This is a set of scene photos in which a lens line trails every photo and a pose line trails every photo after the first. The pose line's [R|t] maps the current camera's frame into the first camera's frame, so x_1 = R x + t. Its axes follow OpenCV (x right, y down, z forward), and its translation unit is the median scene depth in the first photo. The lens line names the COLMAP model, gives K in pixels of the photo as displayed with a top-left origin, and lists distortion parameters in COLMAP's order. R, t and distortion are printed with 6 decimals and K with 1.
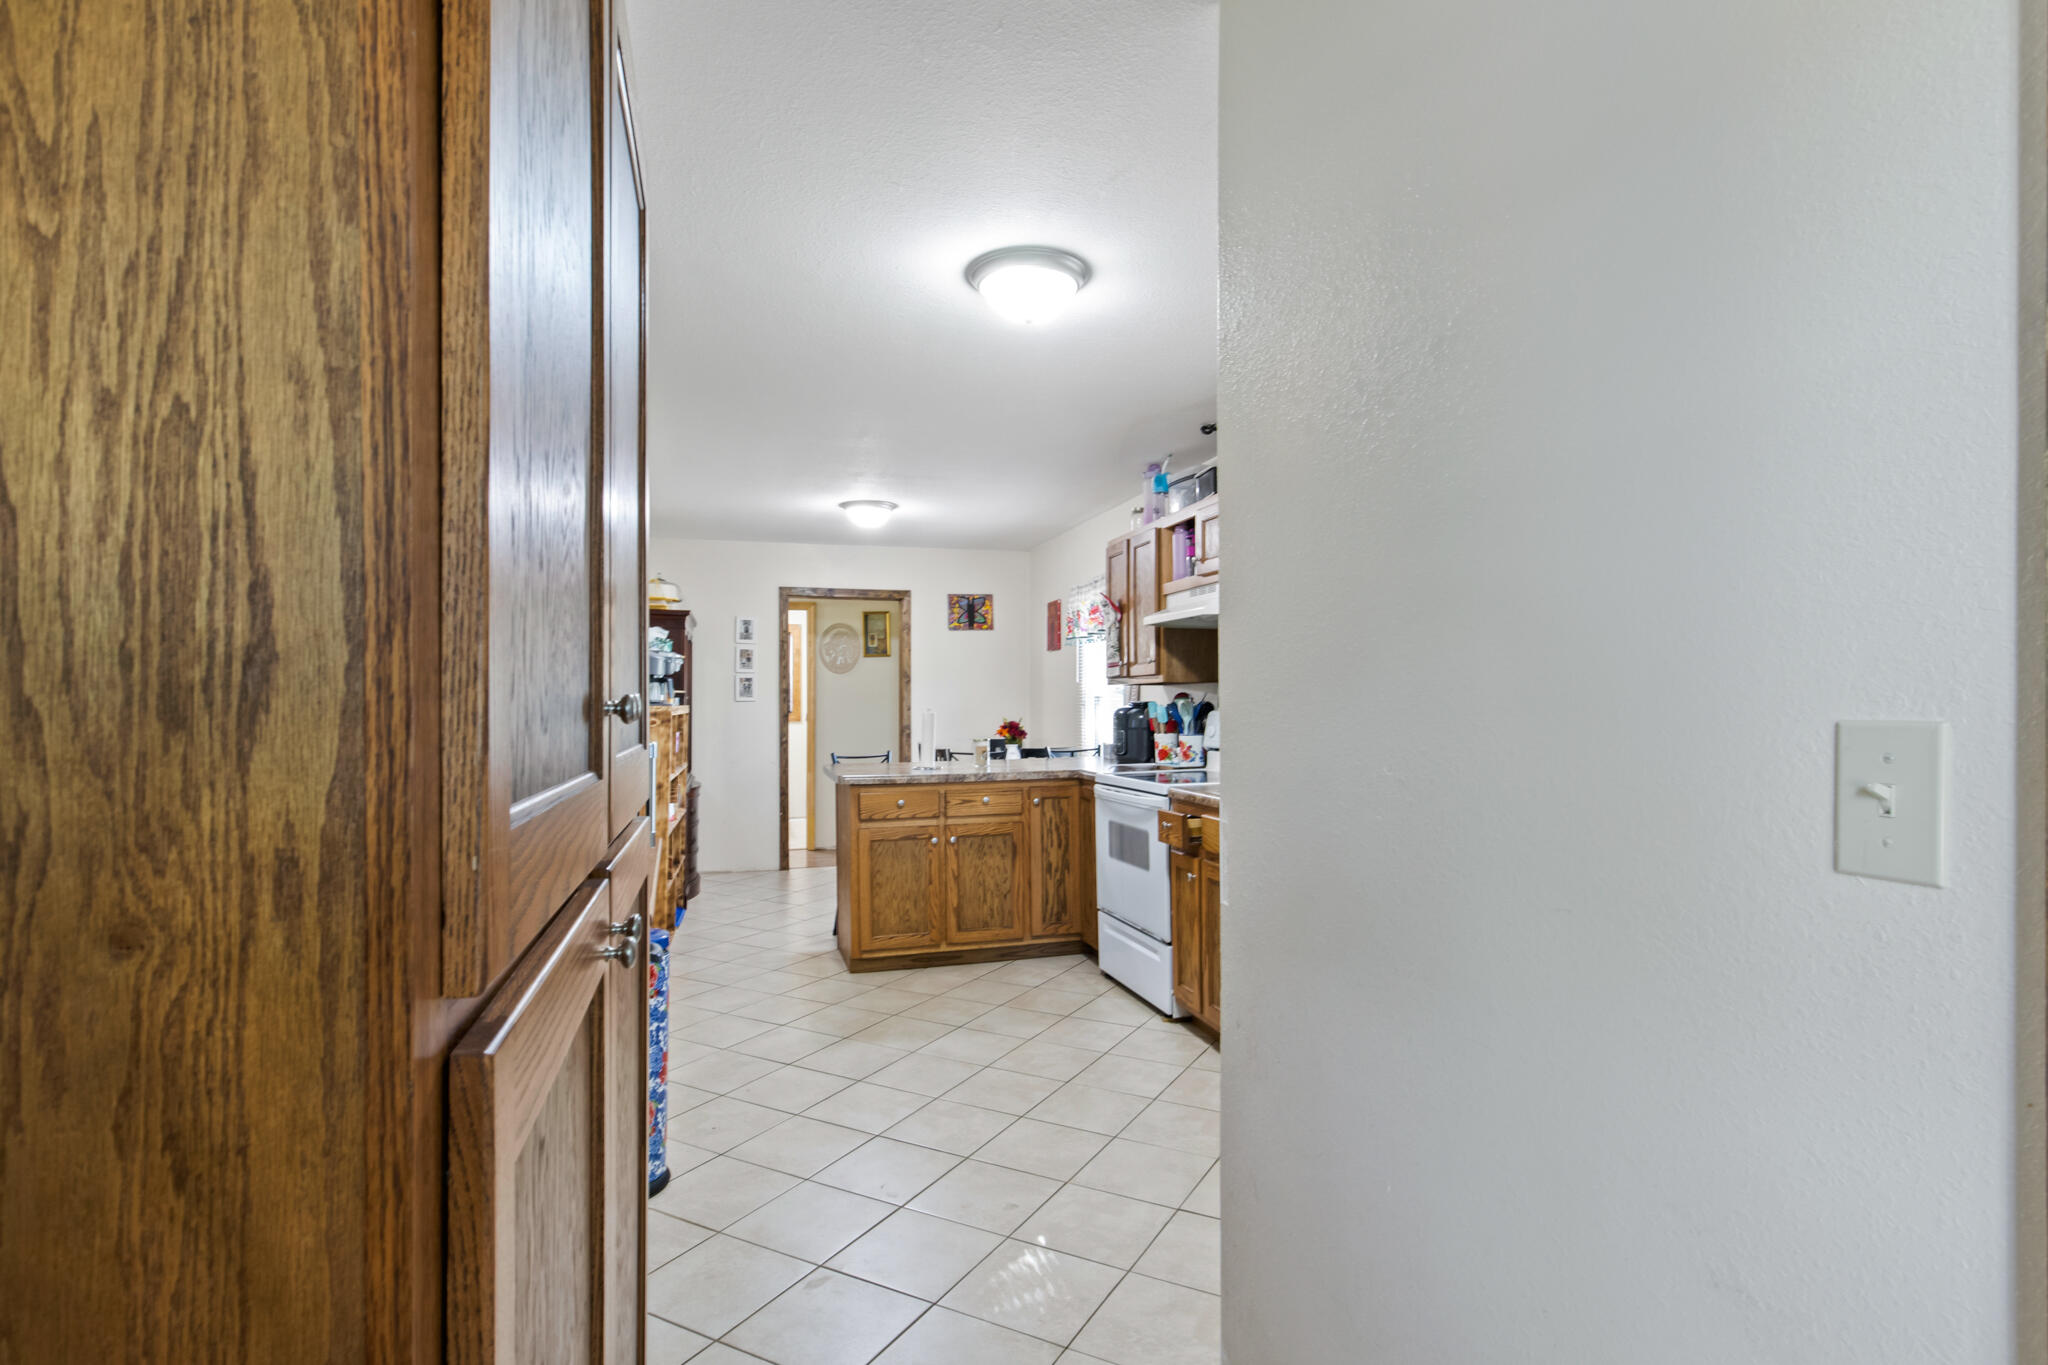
lens RADIAL K [[1003.3, 0, 1020.8], [0, 1003.3, 698.0], [0, 0, 1]] dist [-0.000231, -0.000027]
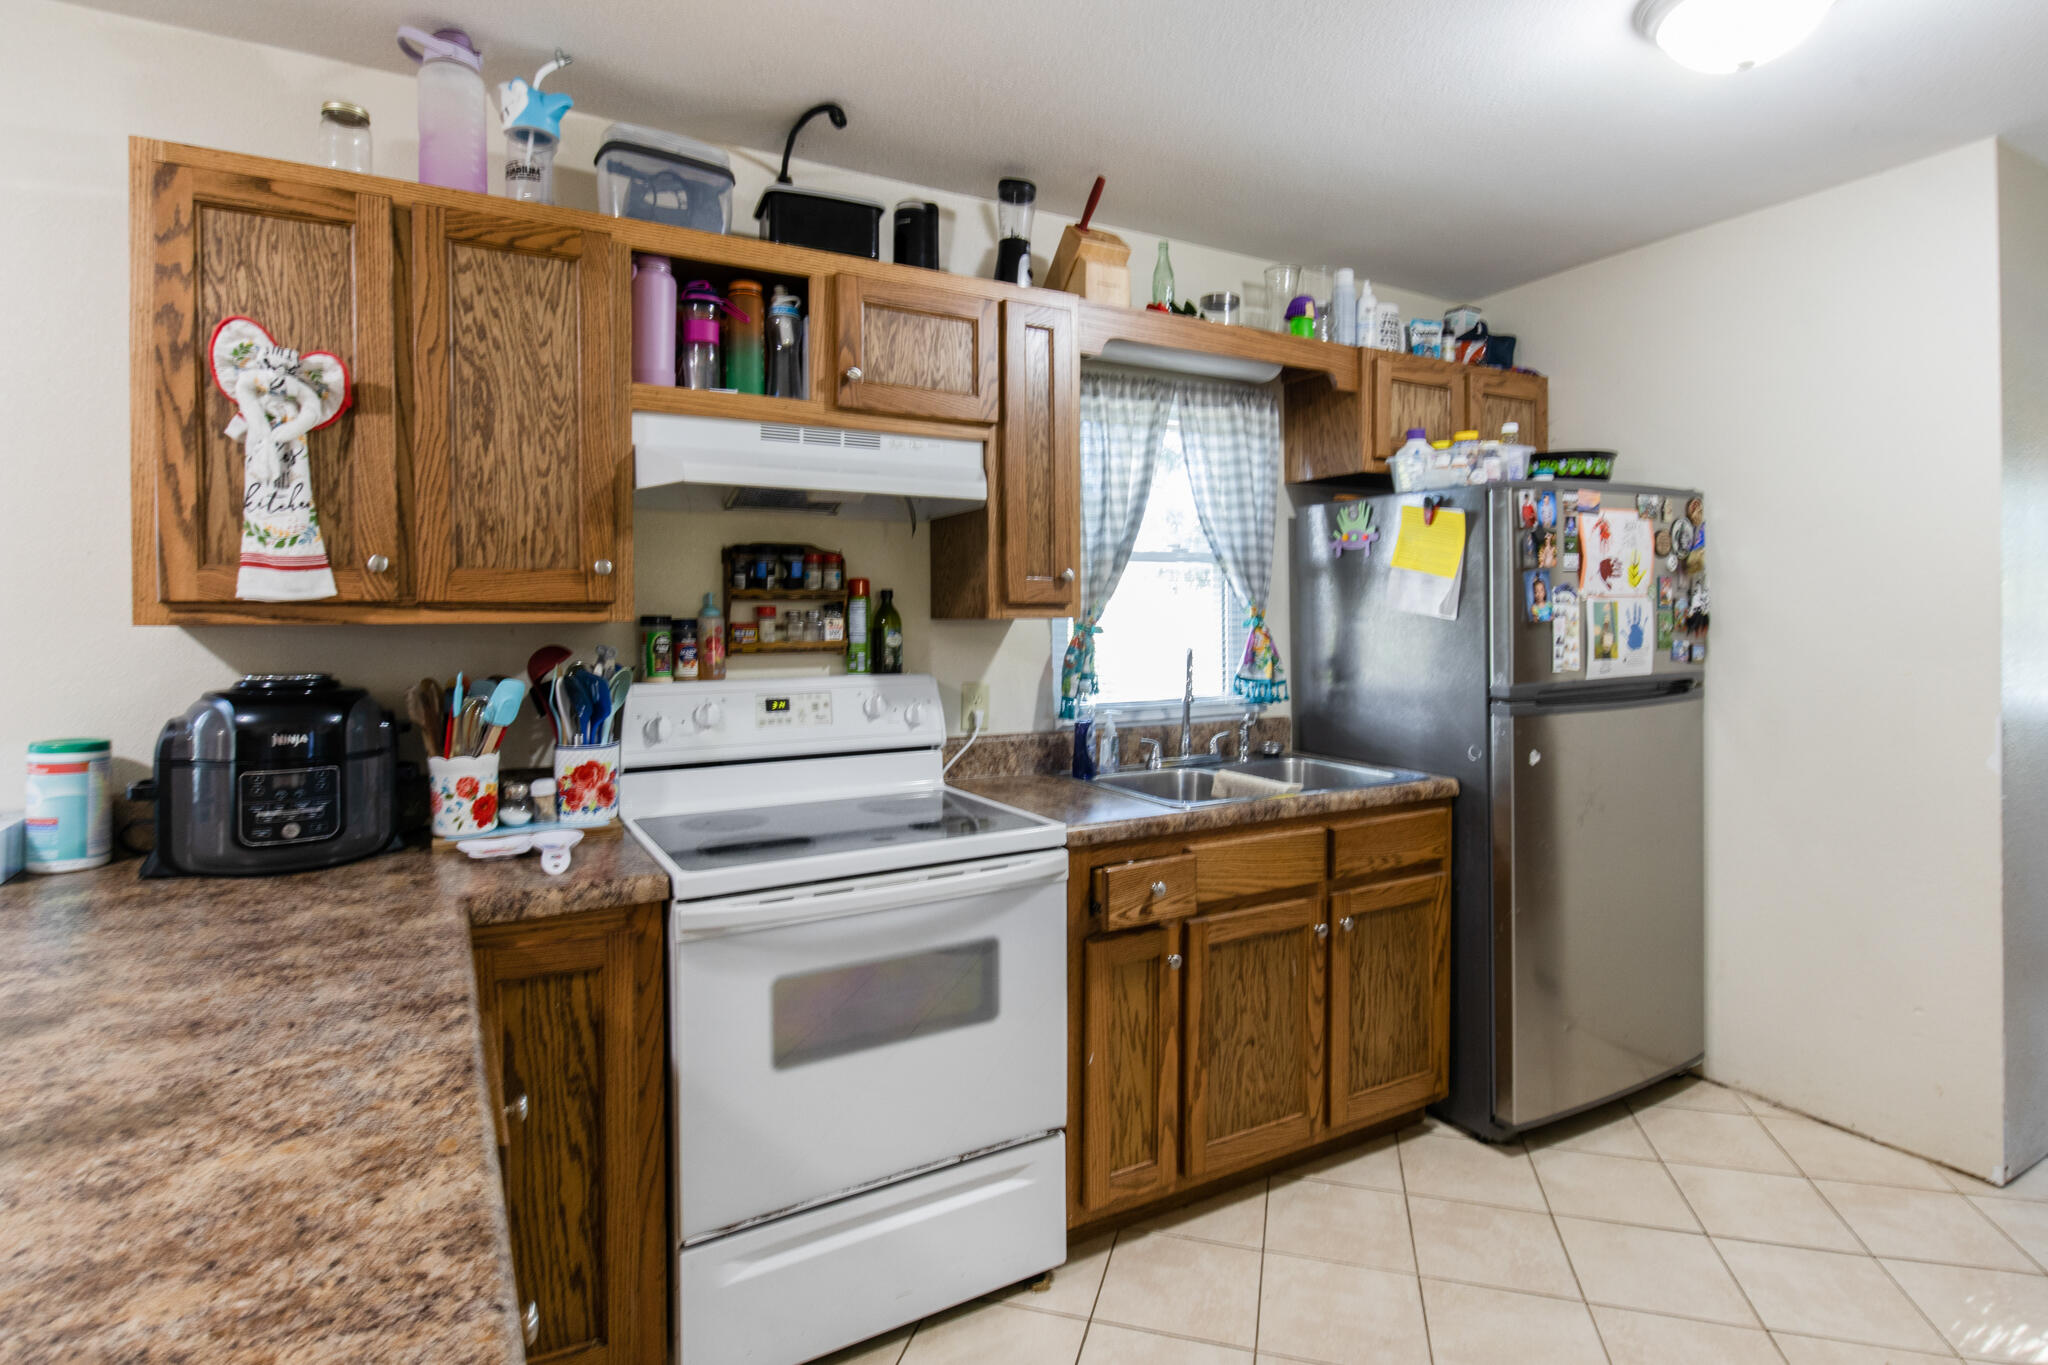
lens RADIAL K [[1048.4, 0, 1028.2], [0, 1048.4, 625.1], [0, 0, 1]] dist [-0.004348, -0.000857]
pose [[-0.237398, -0.002127, 0.971410, -0.302087], [0.004133, 0.999986, 0.003199, -0.014992], [-0.971404, 0.004774, -0.237386, 0.917777]]
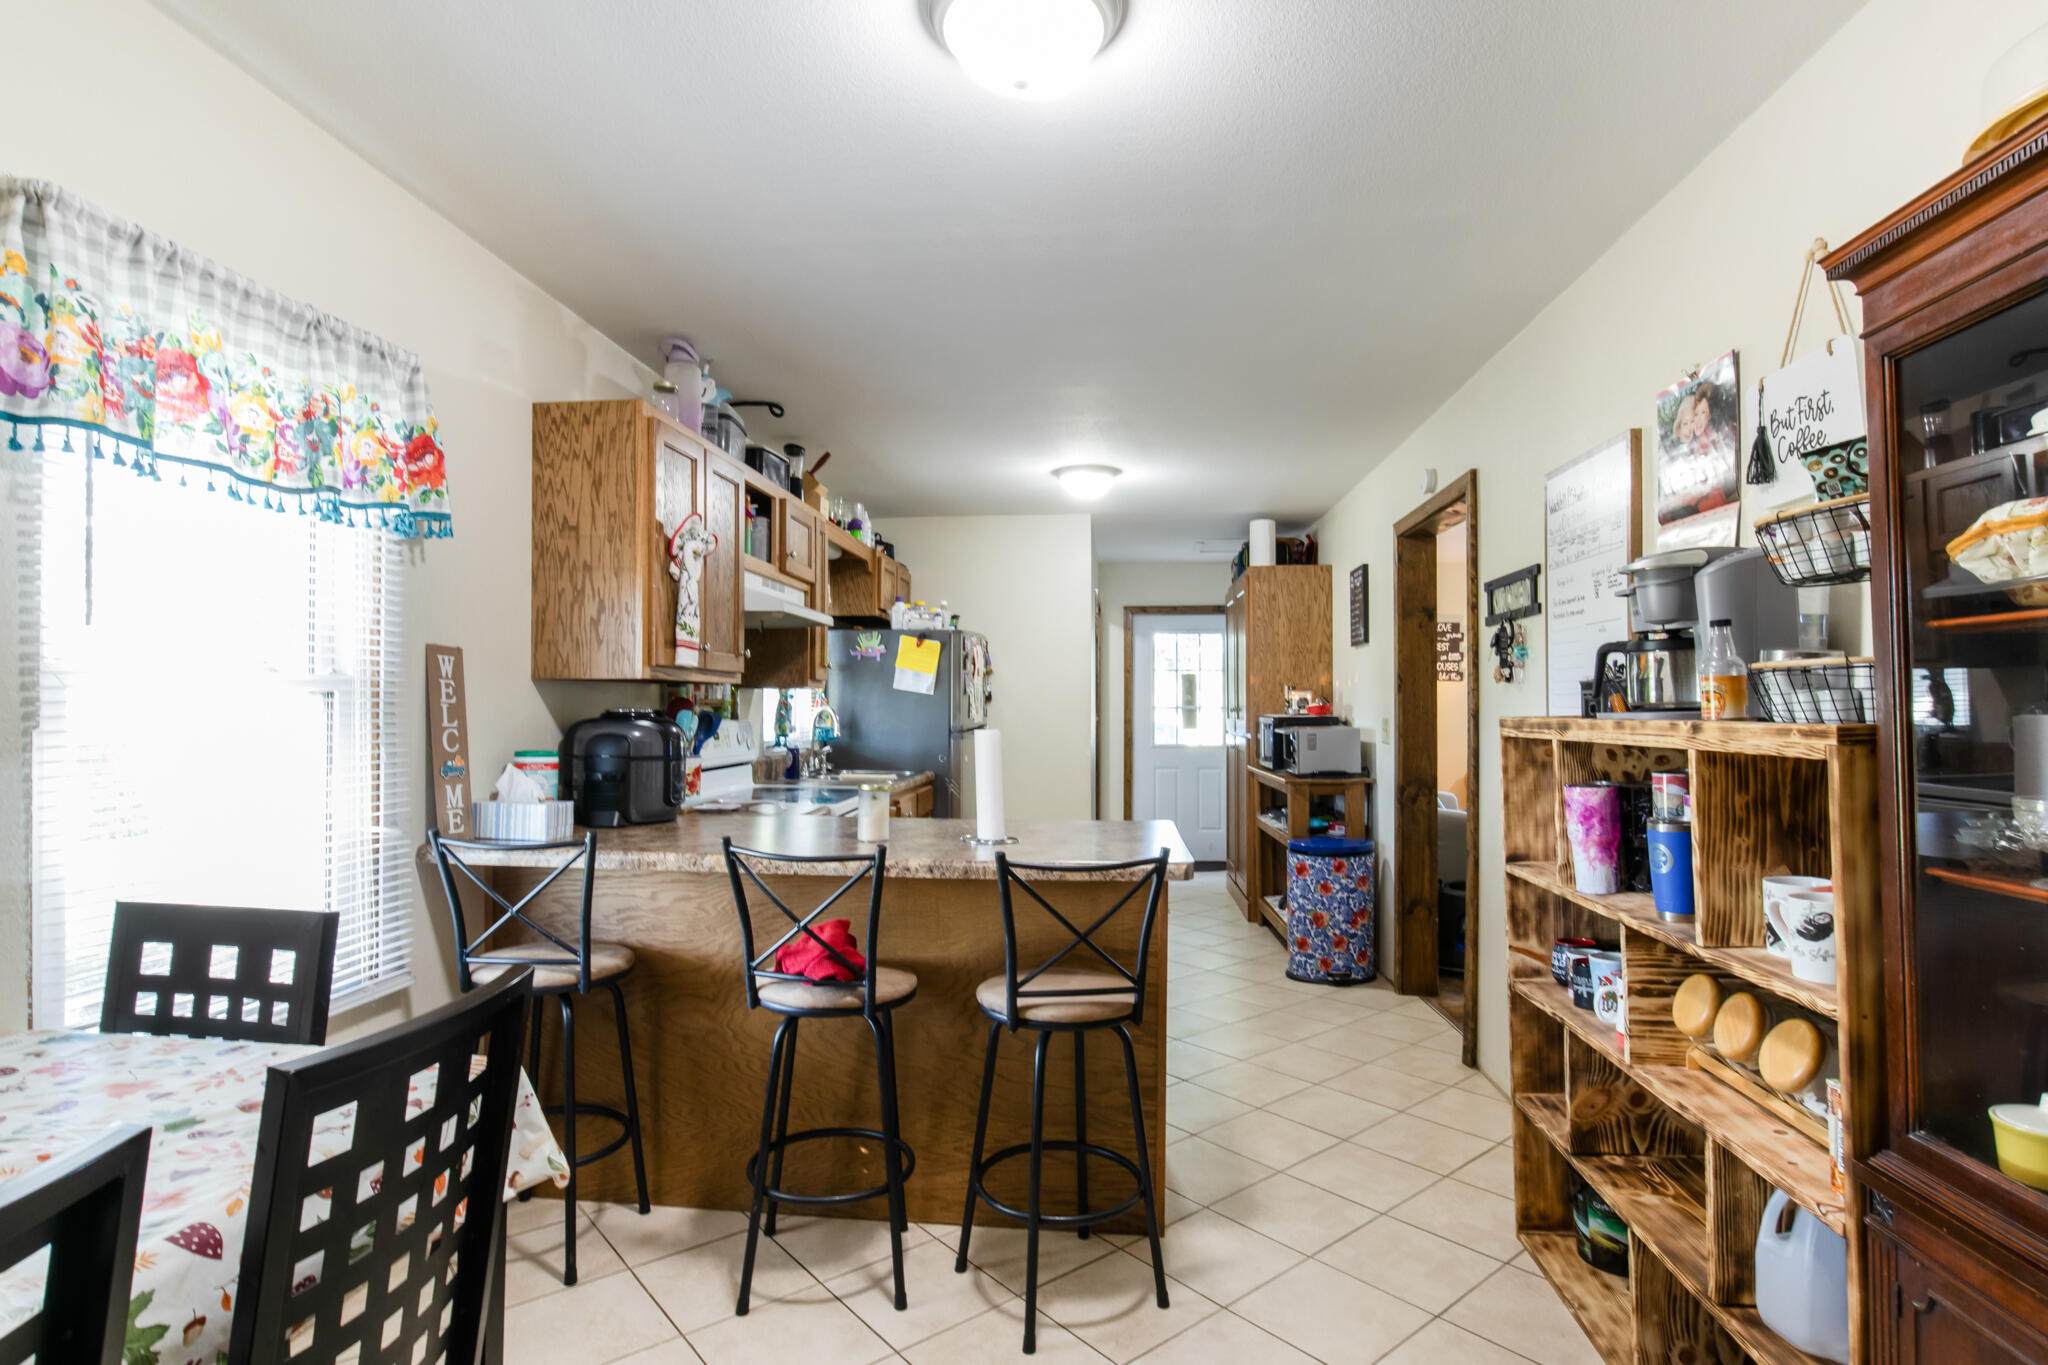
lens RADIAL K [[1025.8, 0, 1022.3], [0, 1025.8, 709.8], [0, 0, 1]] dist [-0.000224, -0.000032]
pose [[-0.927472, 0.001282, 0.373890, -0.325925], [0.000960, 0.999999, -0.001047, 0.003530], [-0.373891, -0.000612, -0.927473, 1.582040]]
